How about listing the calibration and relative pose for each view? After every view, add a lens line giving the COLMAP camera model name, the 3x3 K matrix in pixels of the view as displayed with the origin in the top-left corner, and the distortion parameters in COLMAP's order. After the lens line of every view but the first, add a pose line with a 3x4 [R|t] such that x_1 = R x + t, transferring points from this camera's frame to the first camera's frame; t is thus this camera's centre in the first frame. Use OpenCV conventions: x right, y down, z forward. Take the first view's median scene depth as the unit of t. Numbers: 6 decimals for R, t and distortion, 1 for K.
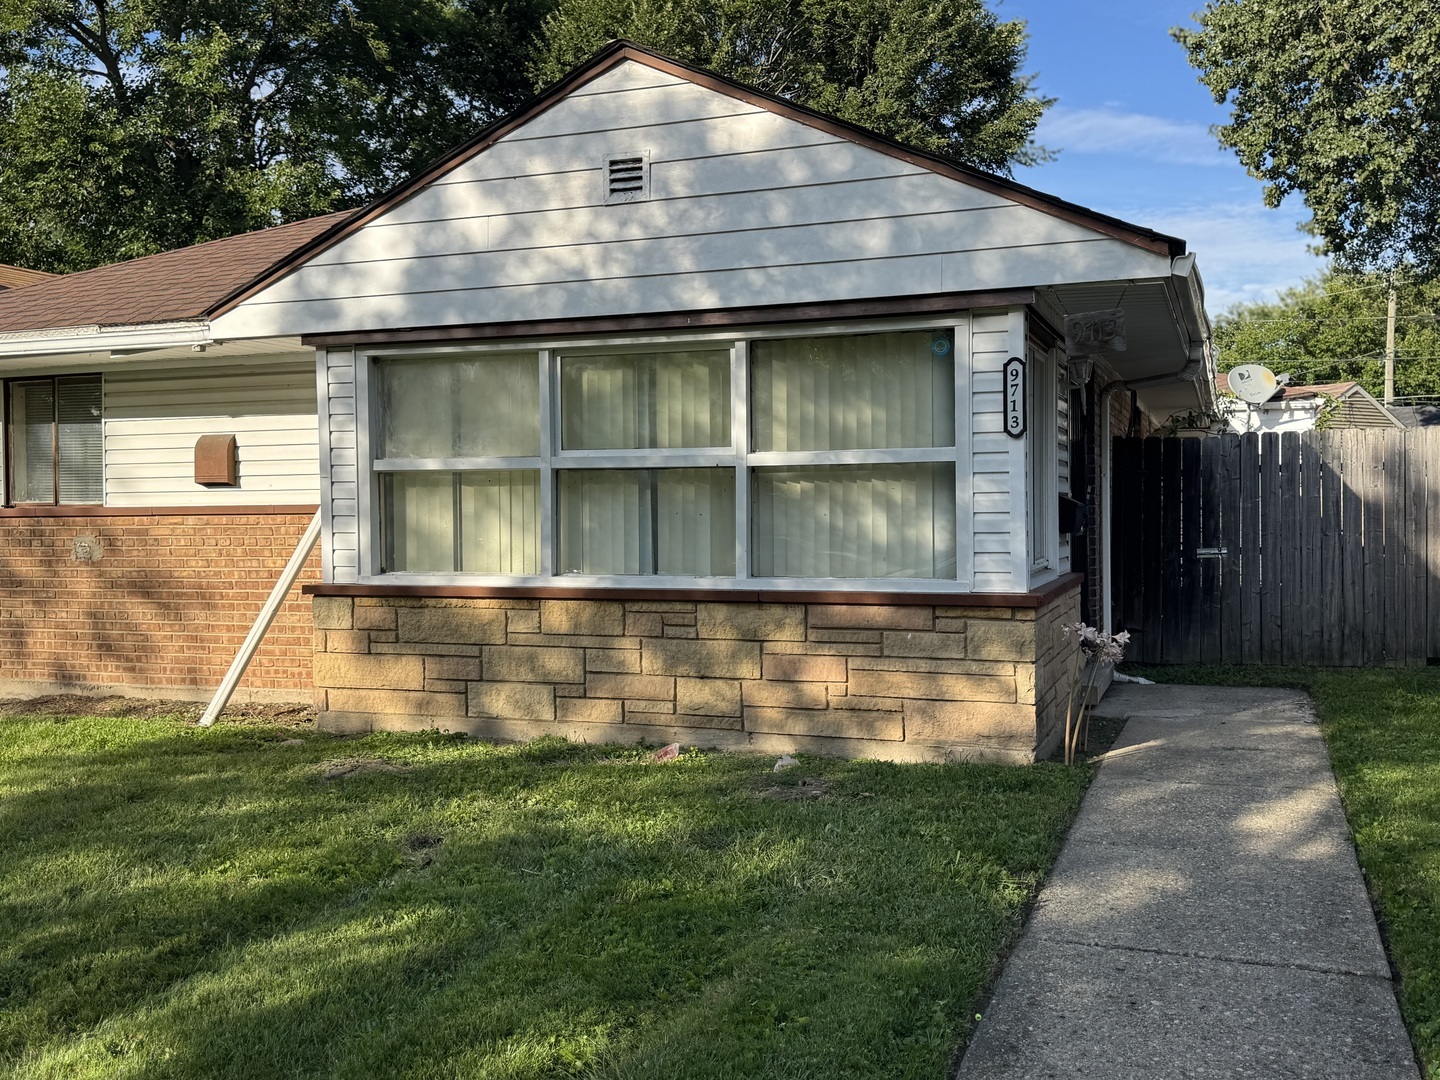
lens RADIAL K [[1359.9, 0, 720.0], [0, 1359.9, 540.0], [0, 0, 1]] dist [0.079930, -0.242438]
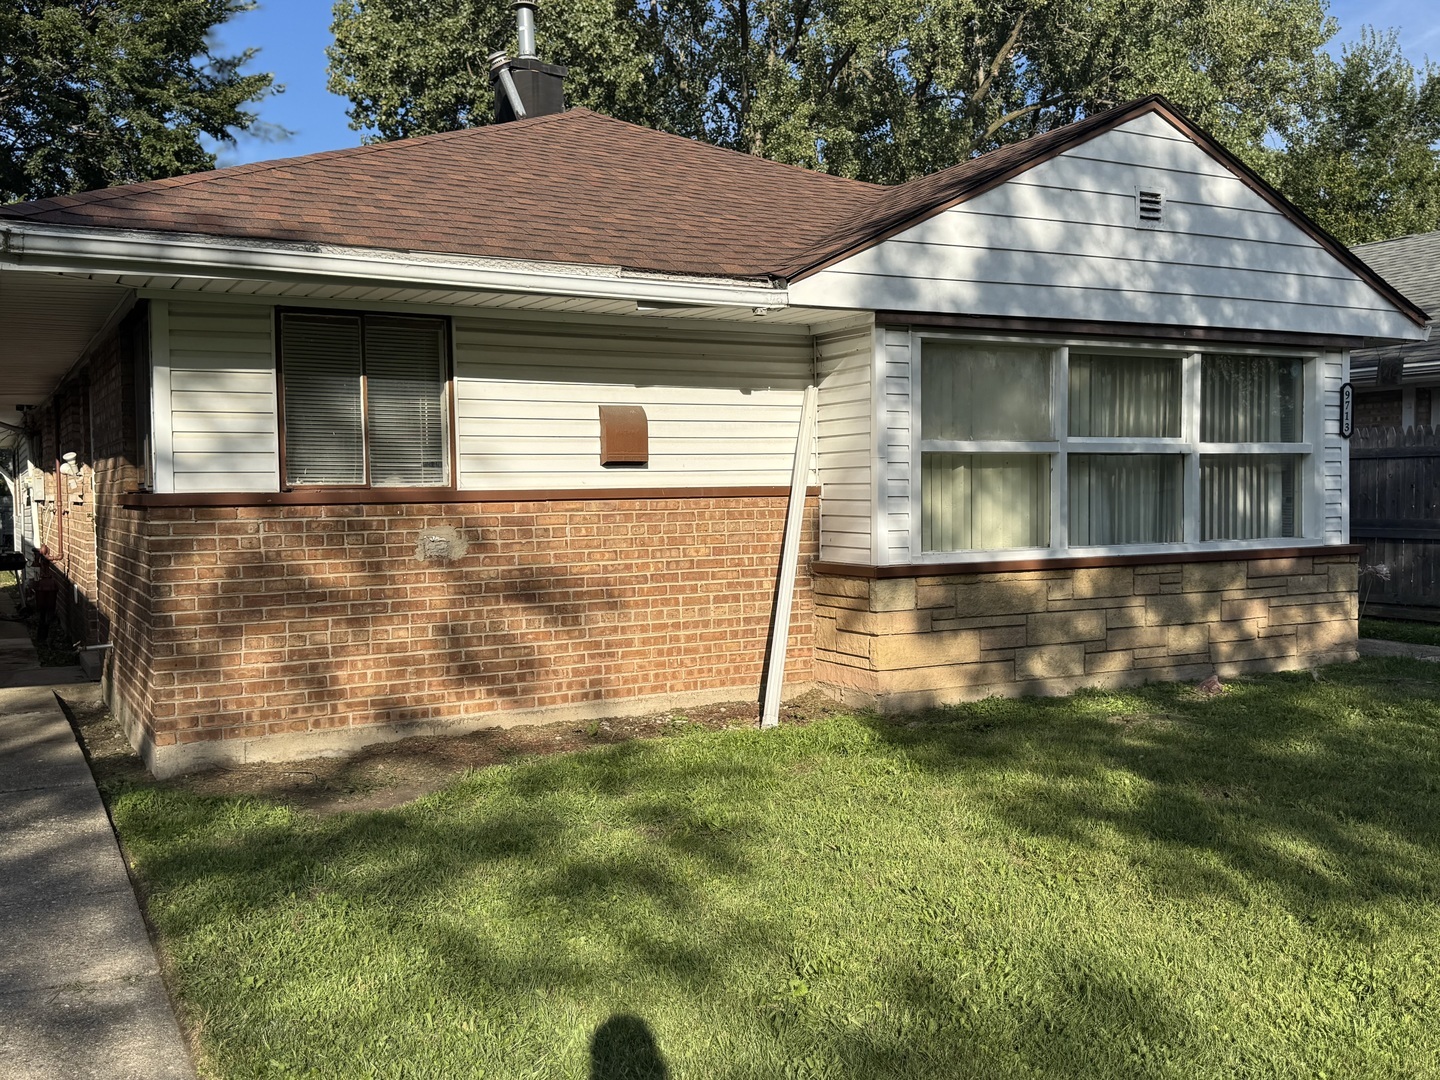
lens RADIAL K [[1333.9, 0, 720.0], [0, 1333.9, 540.0], [0, 0, 1]] dist [0.179312, -0.501143]
pose [[0.665780, -0.030044, 0.745543, -1.121550], [0.023312, 0.999539, 0.019462, -0.008632], [-0.745784, 0.004423, 0.666173, 0.460052]]
